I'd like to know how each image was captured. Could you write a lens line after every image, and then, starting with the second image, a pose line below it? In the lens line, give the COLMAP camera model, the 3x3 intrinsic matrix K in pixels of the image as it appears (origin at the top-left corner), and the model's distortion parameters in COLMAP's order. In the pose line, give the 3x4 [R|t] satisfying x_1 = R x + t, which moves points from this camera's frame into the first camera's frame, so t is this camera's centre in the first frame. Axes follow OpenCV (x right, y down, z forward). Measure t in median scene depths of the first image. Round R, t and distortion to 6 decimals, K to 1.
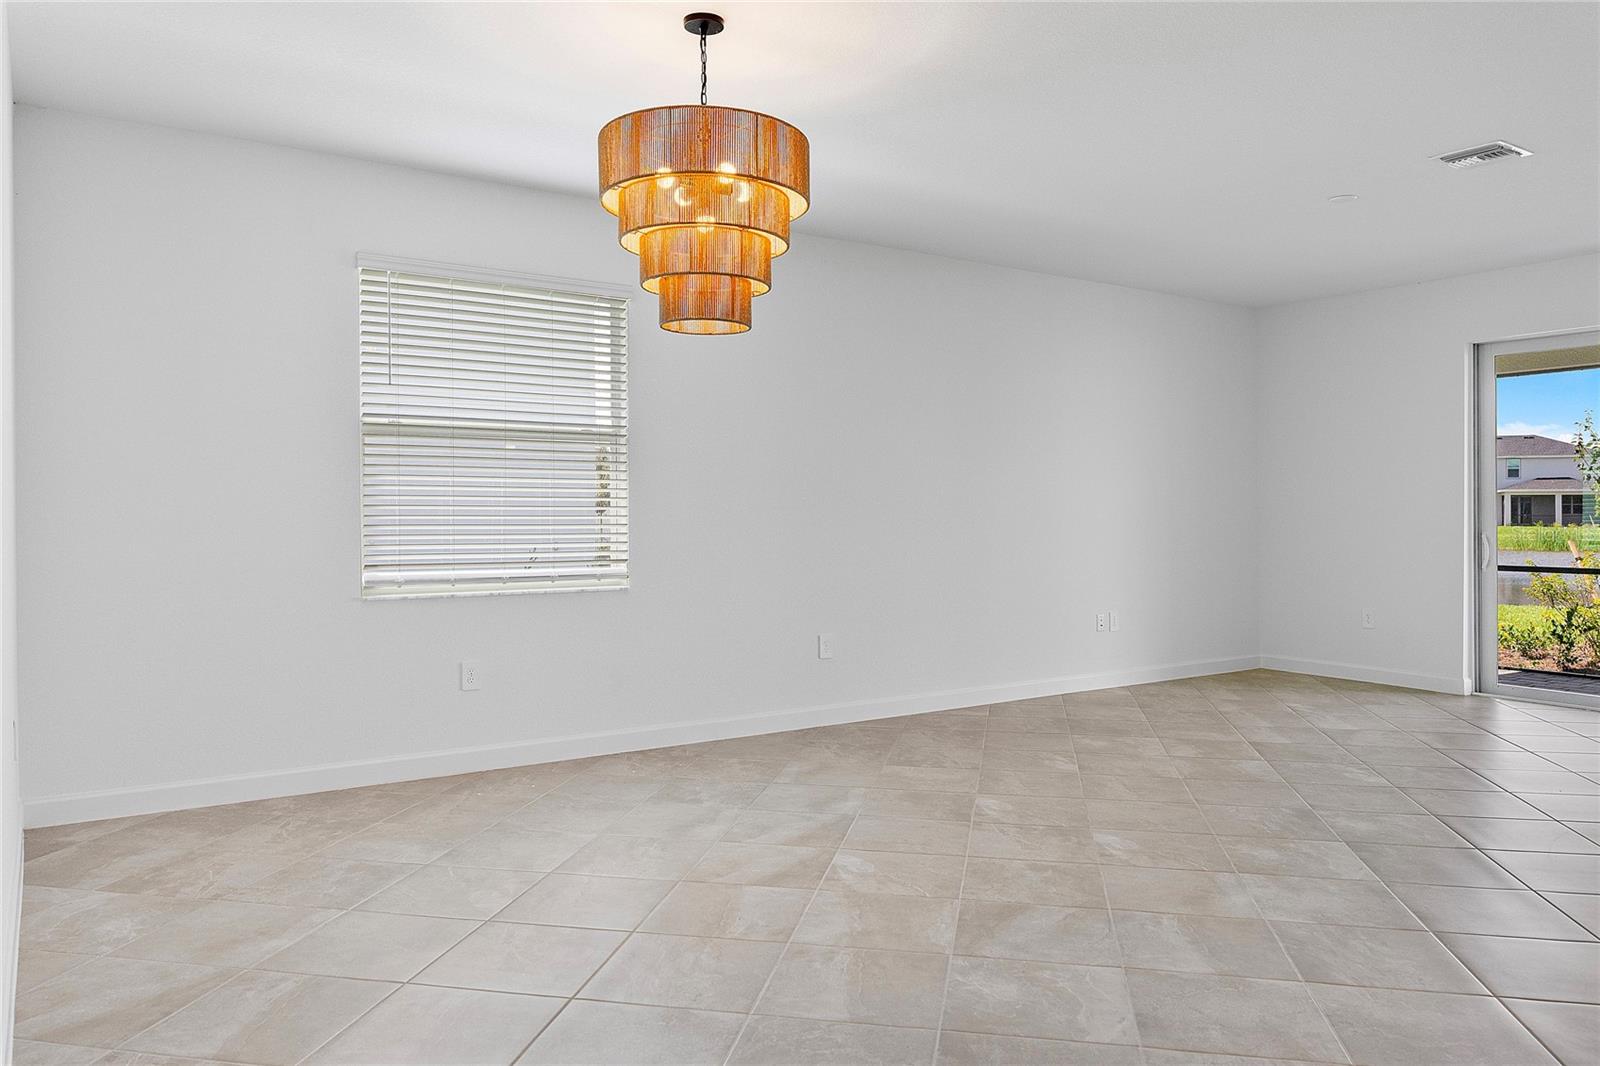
lens RADIAL K [[1129.3, 0, 798.3], [0, 1129.3, 499.2], [0, 0, 1]] dist [-0.003223, -0.002841]
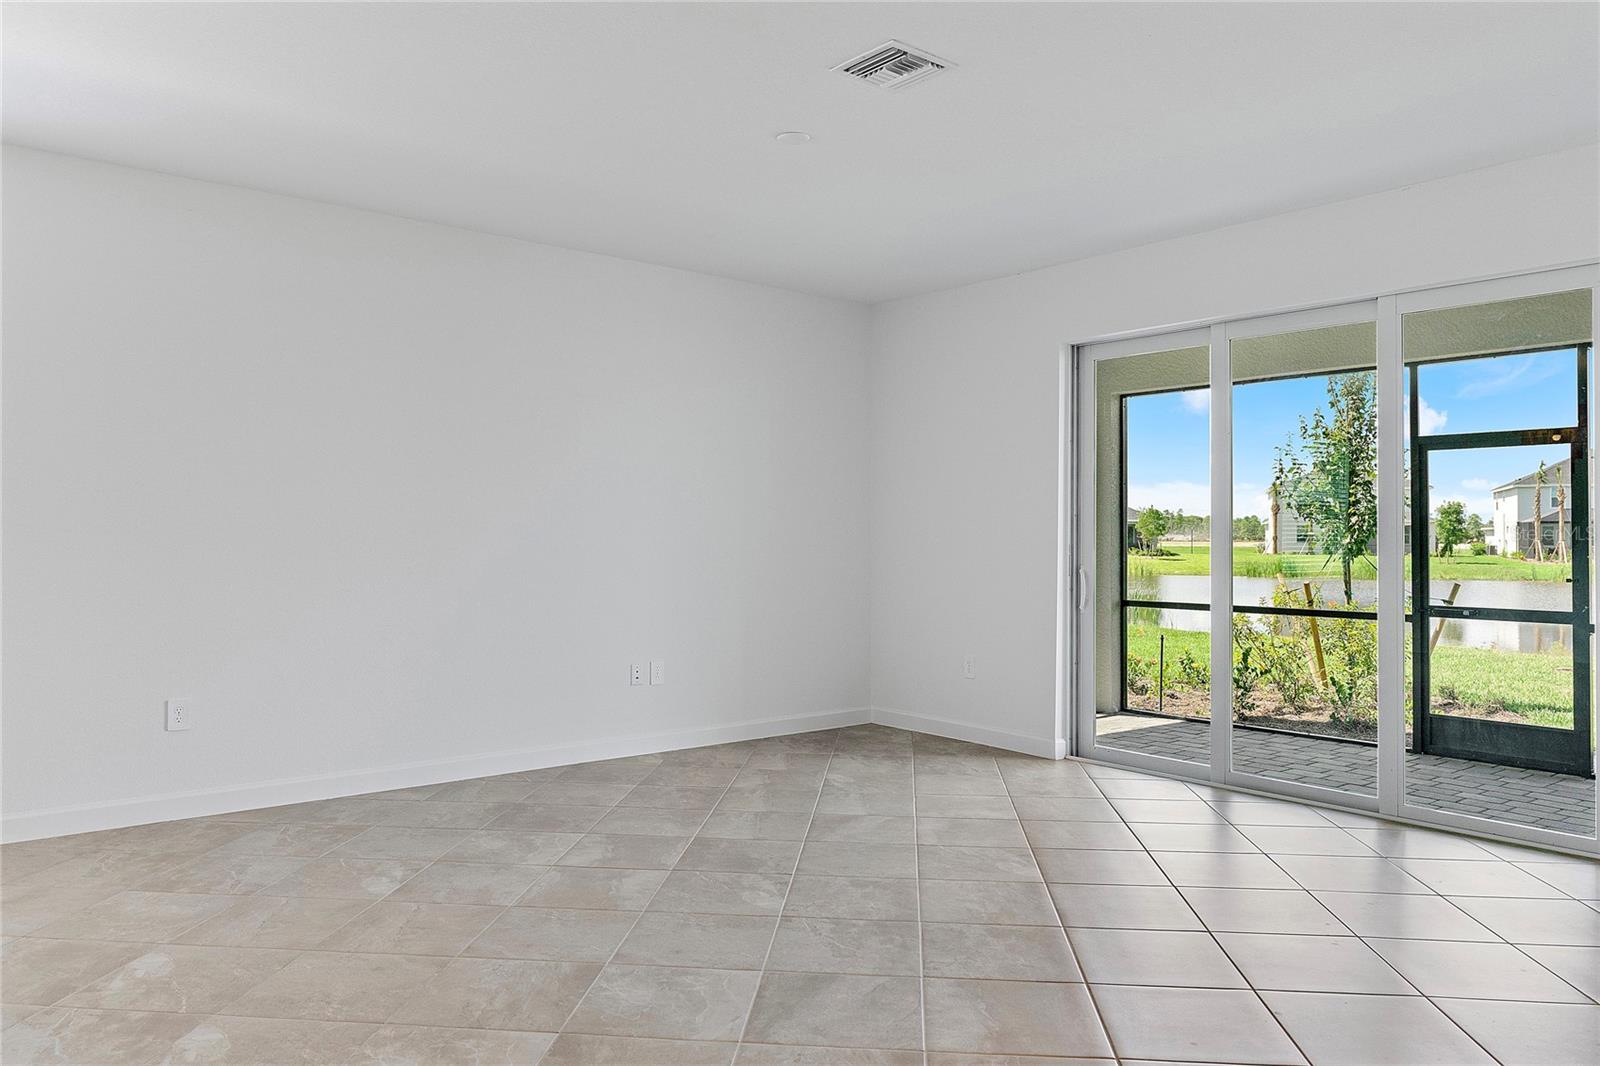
lens RADIAL K [[1129.3, 0, 798.3], [0, 1129.3, 499.2], [0, 0, 1]] dist [-0.003223, -0.002841]
pose [[0.994777, 0.010380, 0.101541, 0.396839], [-0.008120, 0.999711, -0.022639, -0.000402], [-0.101747, 0.021697, 0.994574, 0.221883]]
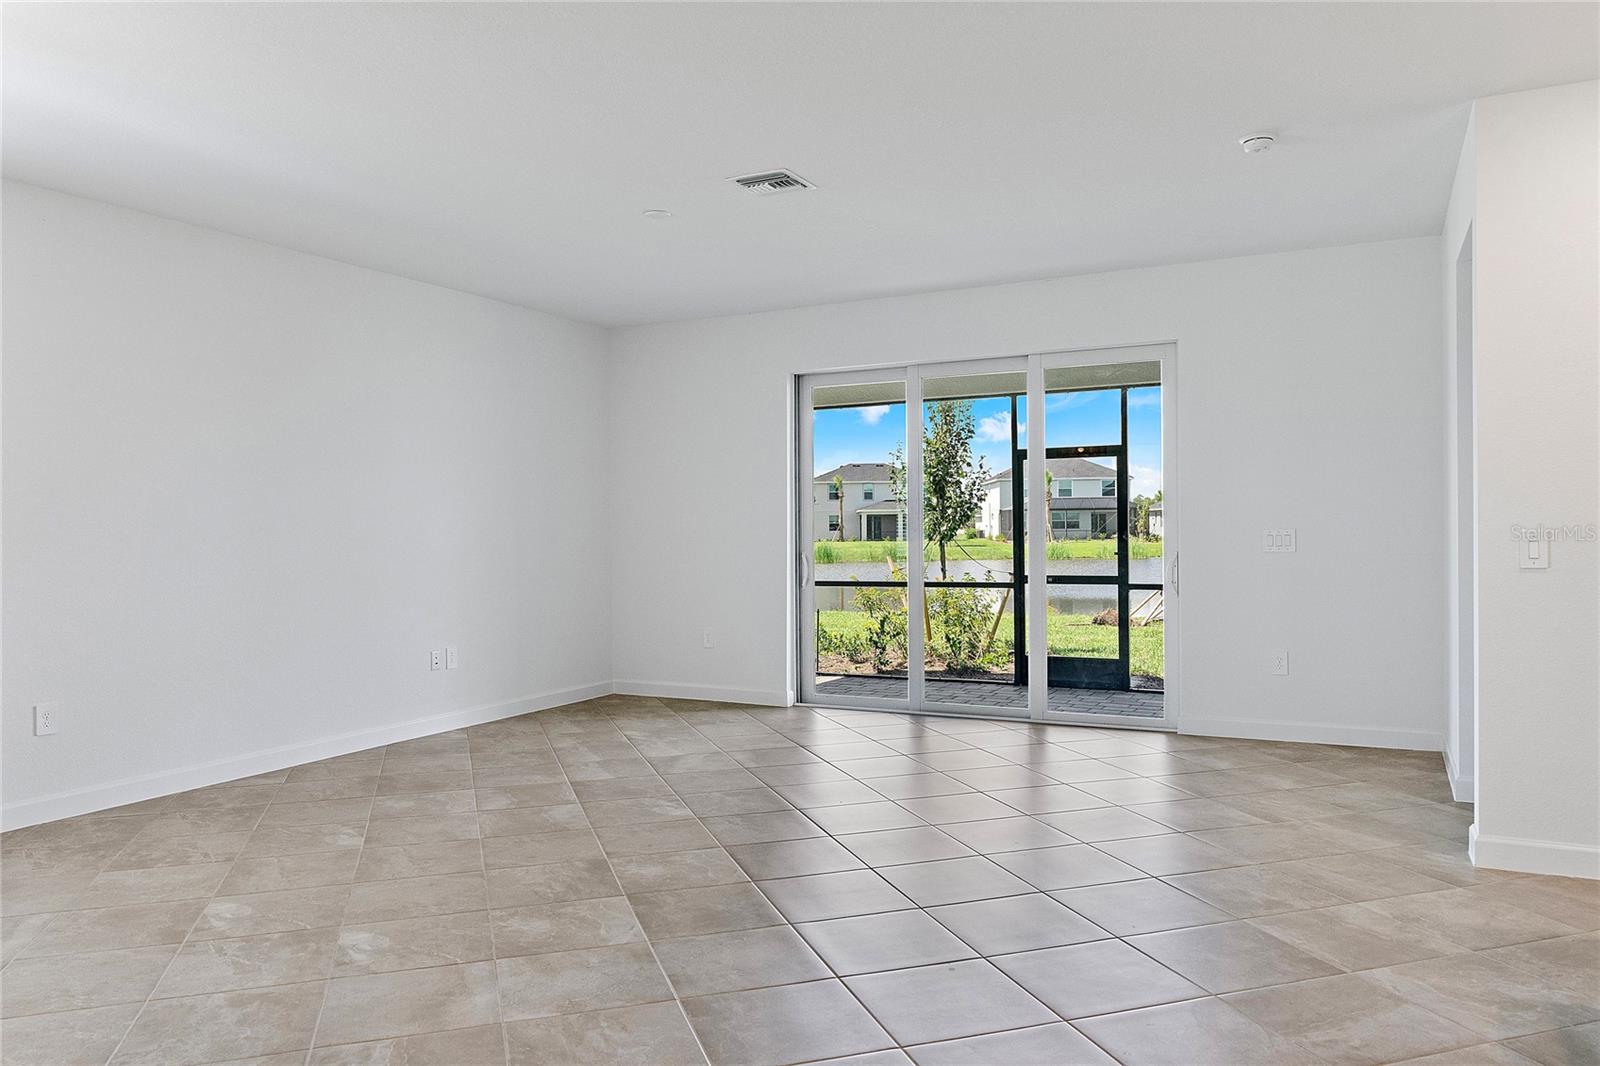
lens RADIAL K [[1129.0, 0, 805.1], [0, 1129.0, 525.7], [0, 0, 1]] dist [-0.005342, 0.001704]
pose [[0.874367, -0.009450, 0.485173, 0.117841], [0.007230, 0.999953, 0.006447, -0.003875], [-0.485211, -0.002129, 0.874394, 0.083249]]
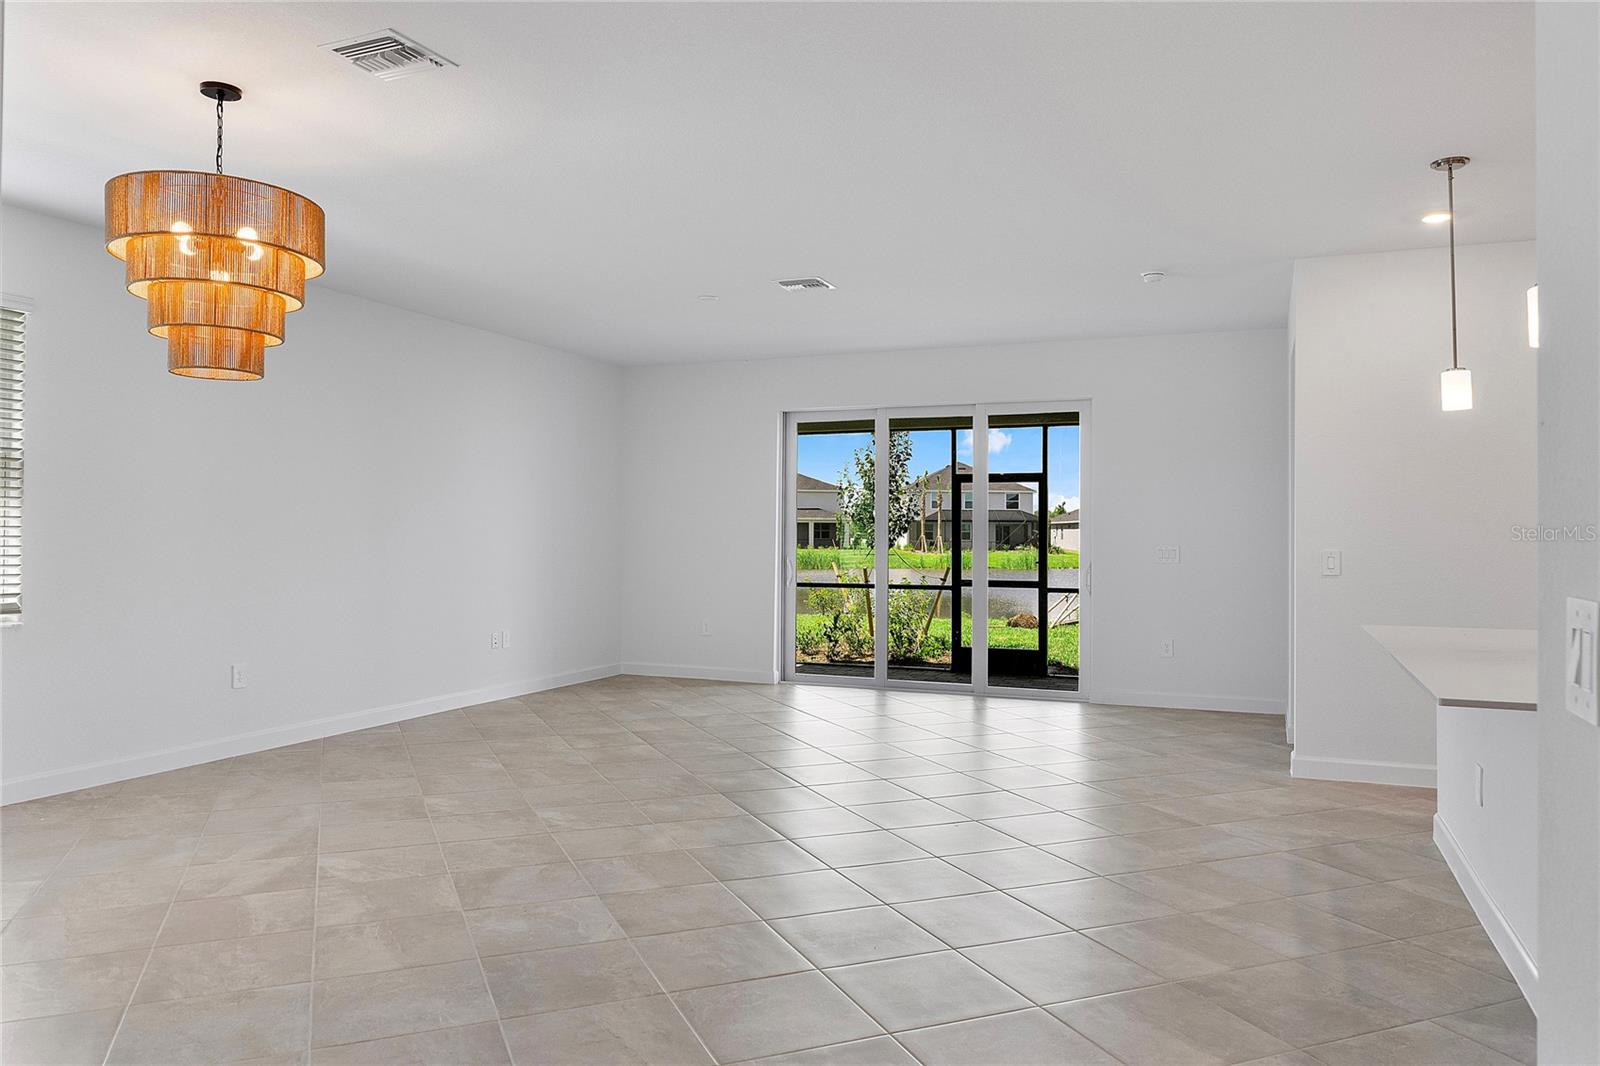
lens RADIAL K [[1129.3, 0, 798.3], [0, 1129.3, 499.2], [0, 0, 1]] dist [-0.003223, -0.002841]
pose [[0.834126, 0.022337, 0.551121, -0.129668], [-0.011450, 0.999666, -0.023187, -0.009616], [-0.551455, 0.013031, 0.834103, -0.119680]]
